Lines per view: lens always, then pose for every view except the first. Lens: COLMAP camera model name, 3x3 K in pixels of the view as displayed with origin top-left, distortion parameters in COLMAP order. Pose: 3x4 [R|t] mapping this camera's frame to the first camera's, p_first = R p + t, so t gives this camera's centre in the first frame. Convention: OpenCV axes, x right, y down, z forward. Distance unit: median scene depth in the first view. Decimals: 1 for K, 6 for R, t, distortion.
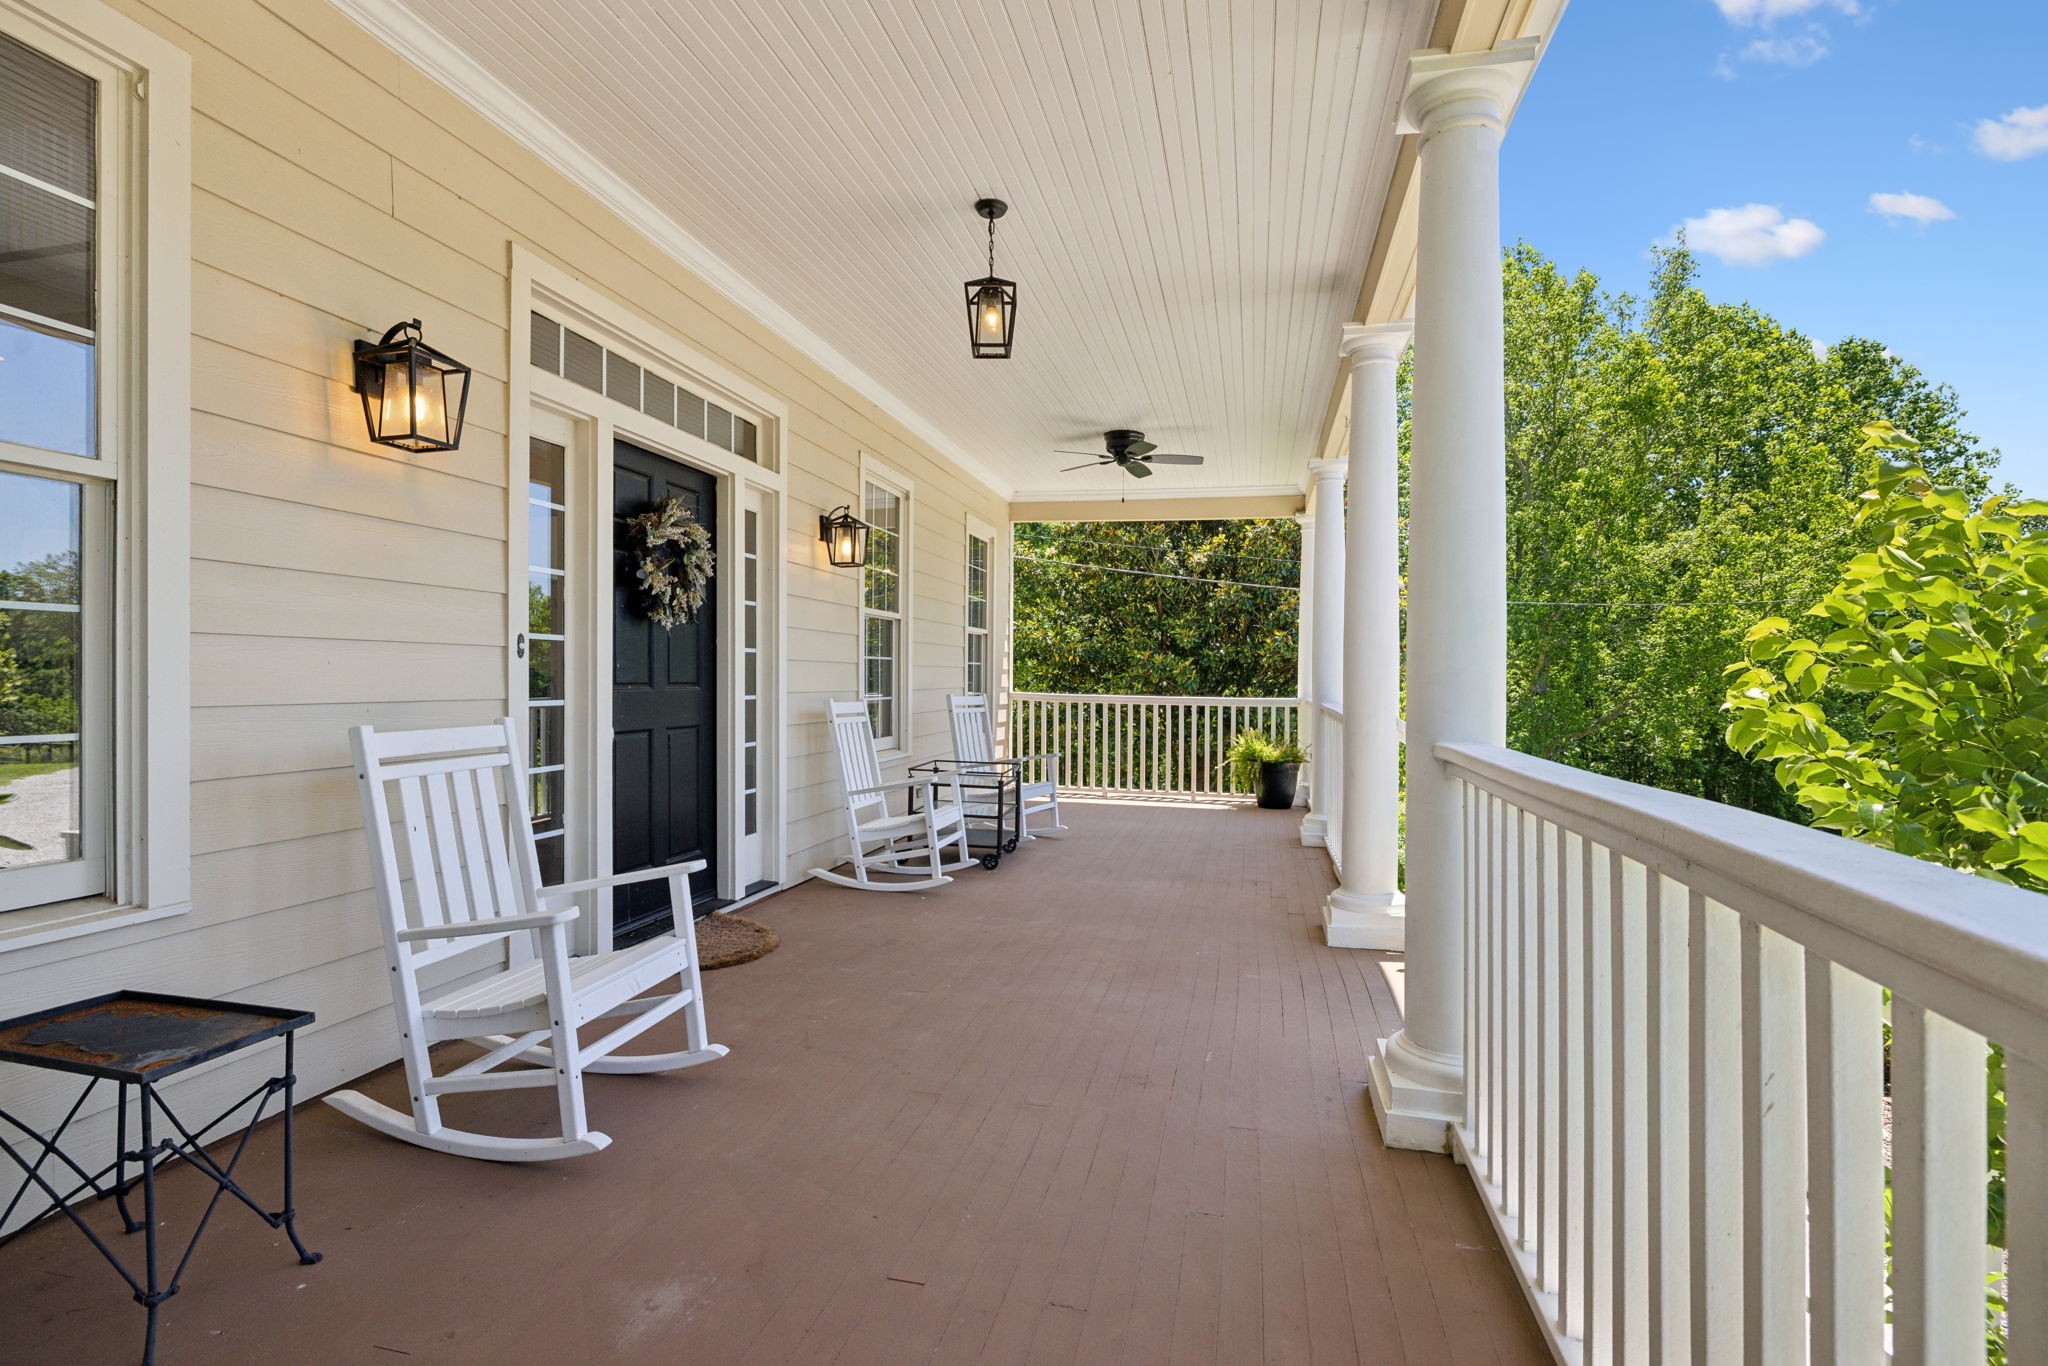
lens RADIAL K [[962.8, 0, 1024.5], [0, 962.8, 680.8], [0, 0, 1]] dist [-0.004675, -0.000376]
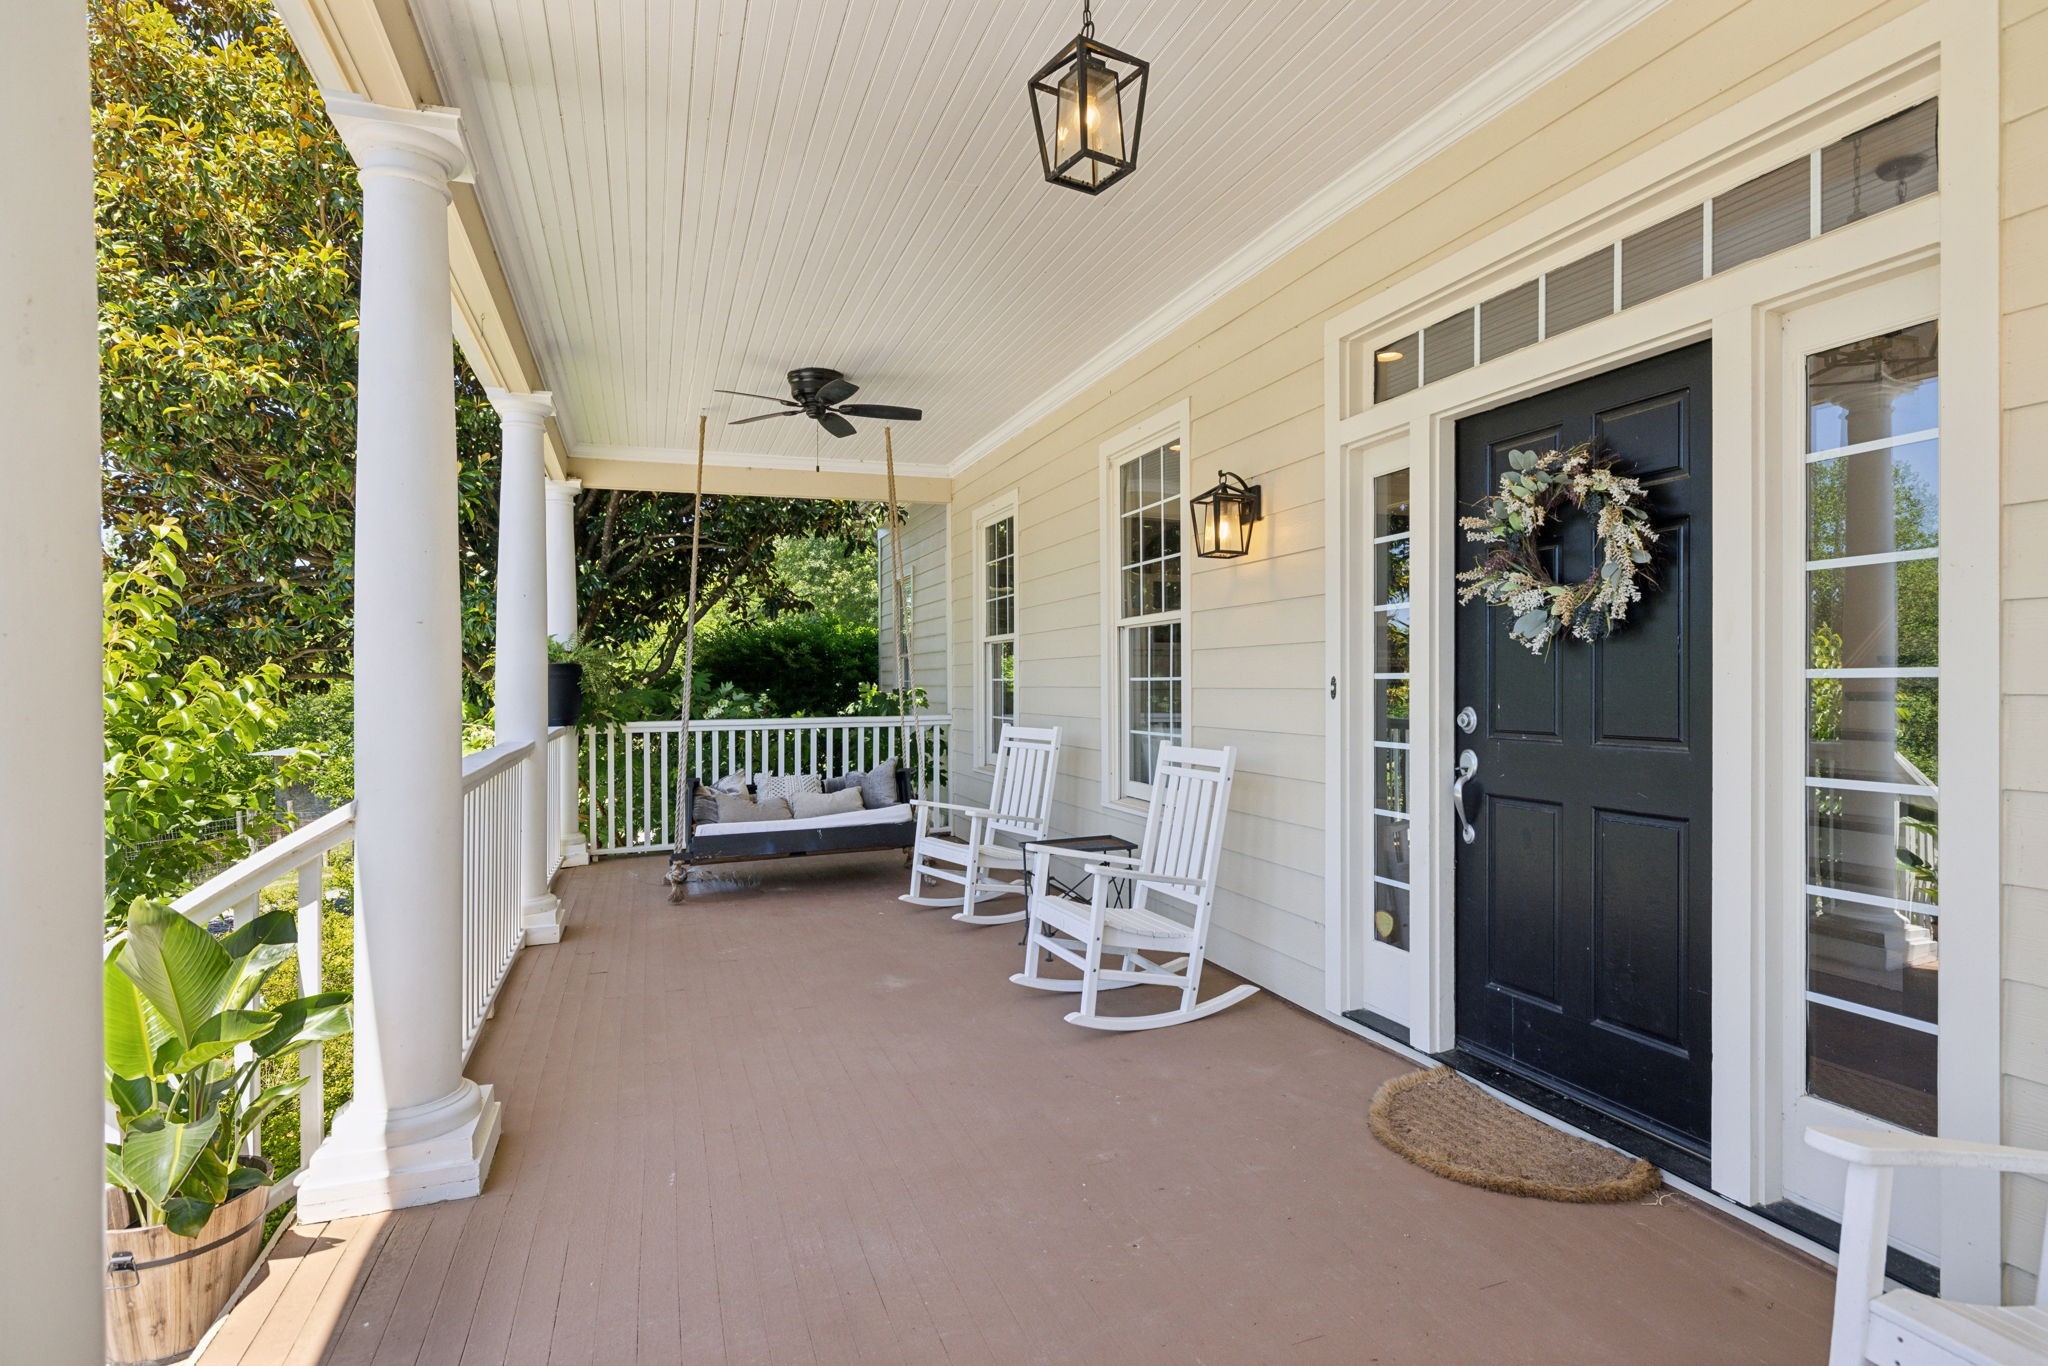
lens RADIAL K [[962.8, 0, 1024.5], [0, 962.8, 680.8], [0, 0, 1]] dist [-0.004675, -0.000376]
pose [[-0.823924, 0.003298, -0.566691, 0.325686], [0.005626, 0.999981, -0.002360, -0.037925], [0.566672, -0.005132, -0.823927, 1.475041]]
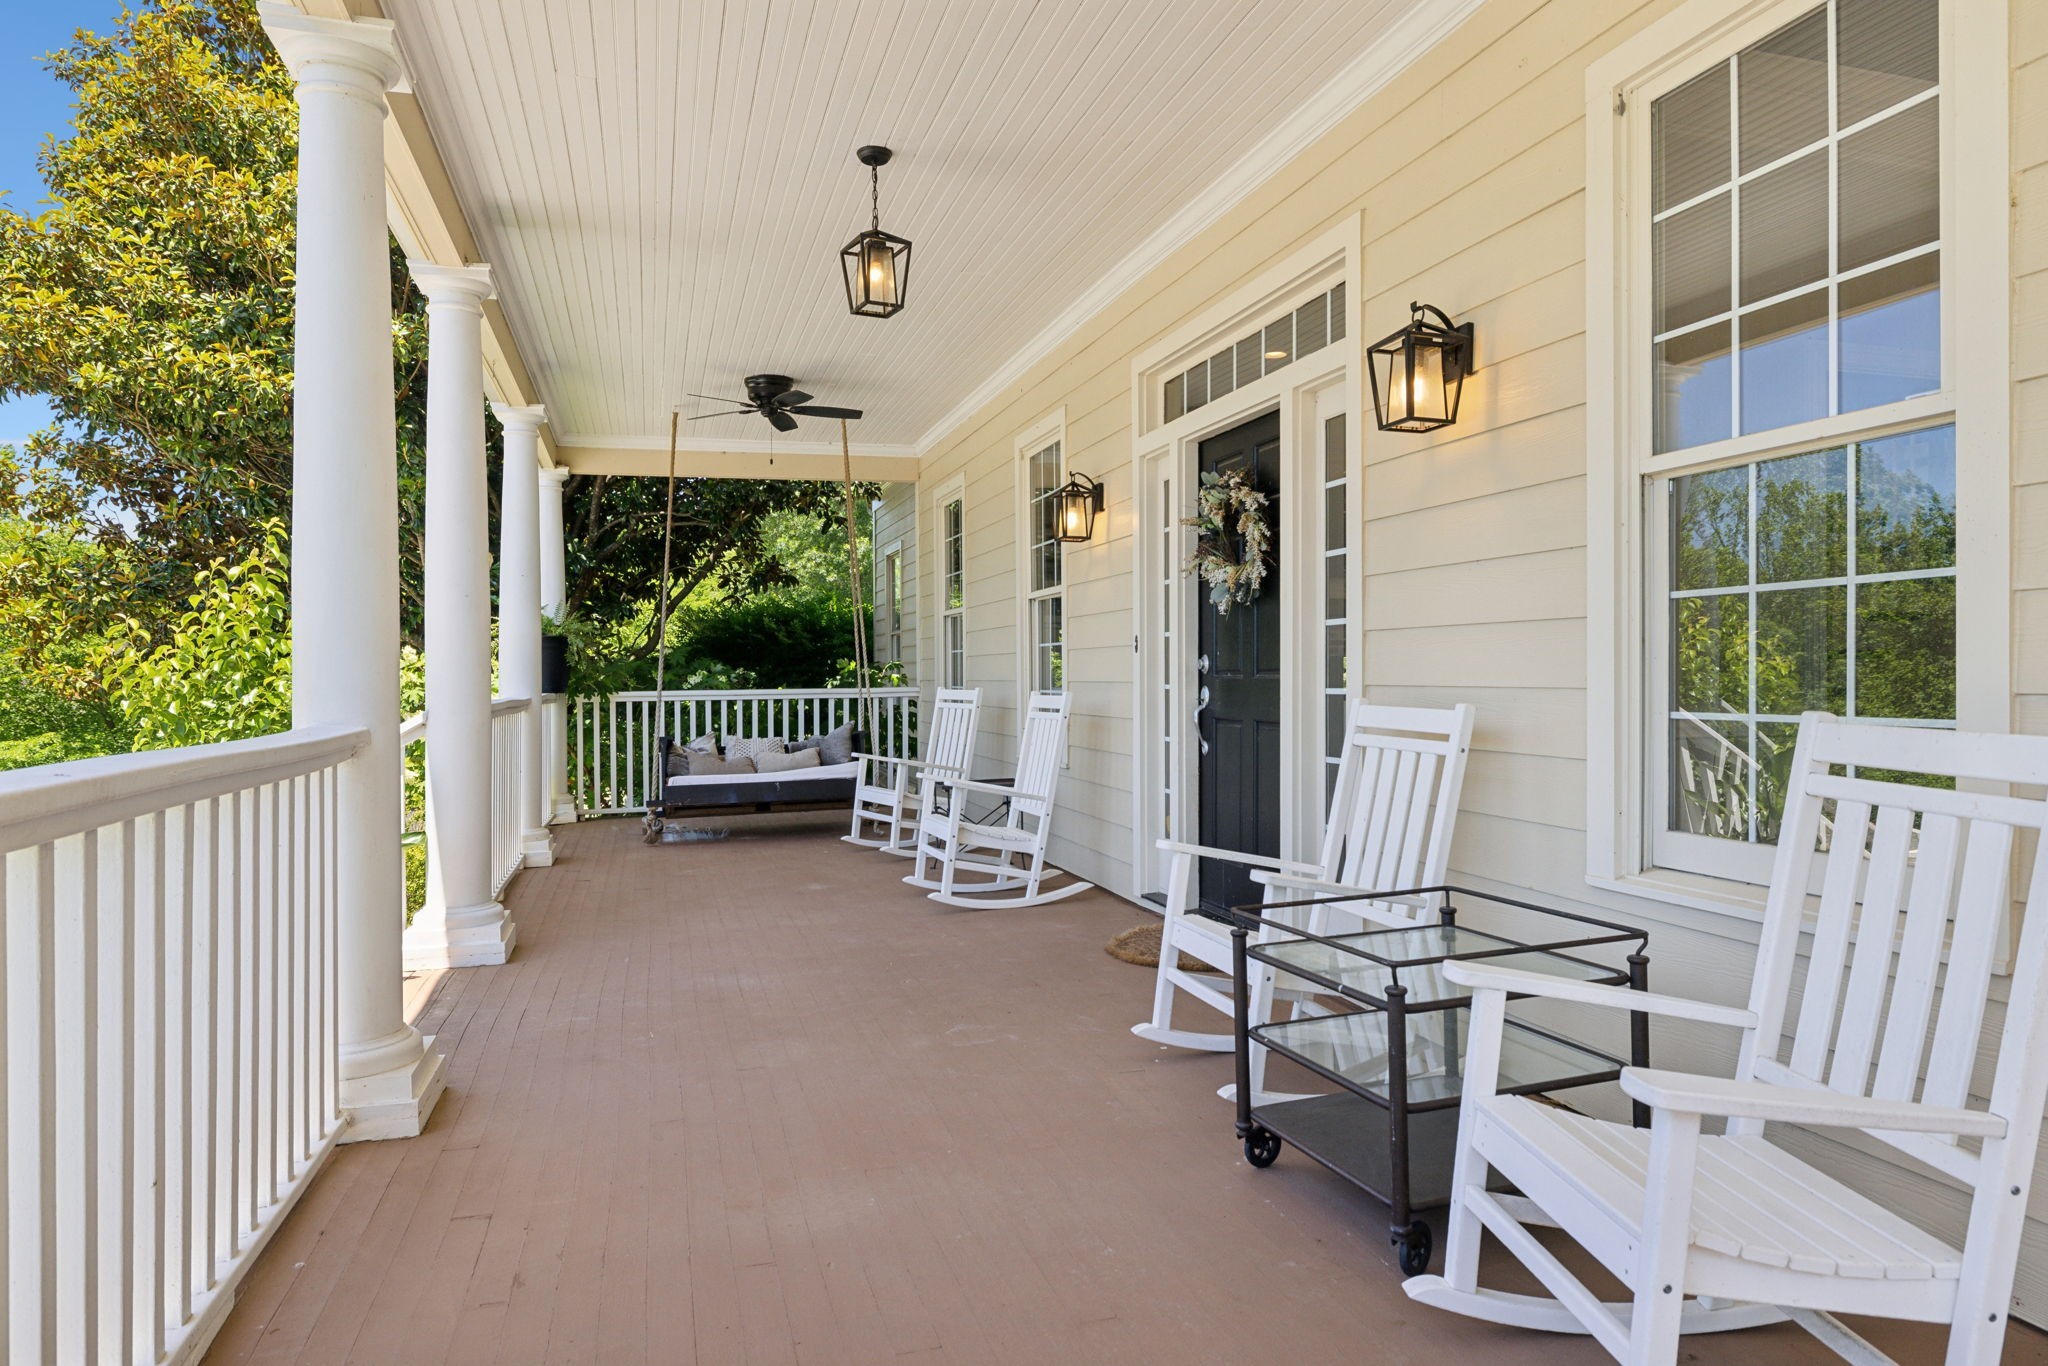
lens RADIAL K [[1193.5, 0, 1020.3], [0, 1193.5, 679.3], [0, 0, 1]] dist [0.005411, -0.000702]
pose [[-0.862601, 0.005809, -0.505851, 0.424953], [0.005388, 0.999983, 0.002296, 0.006478], [0.505856, -0.000745, -0.862618, 2.066711]]
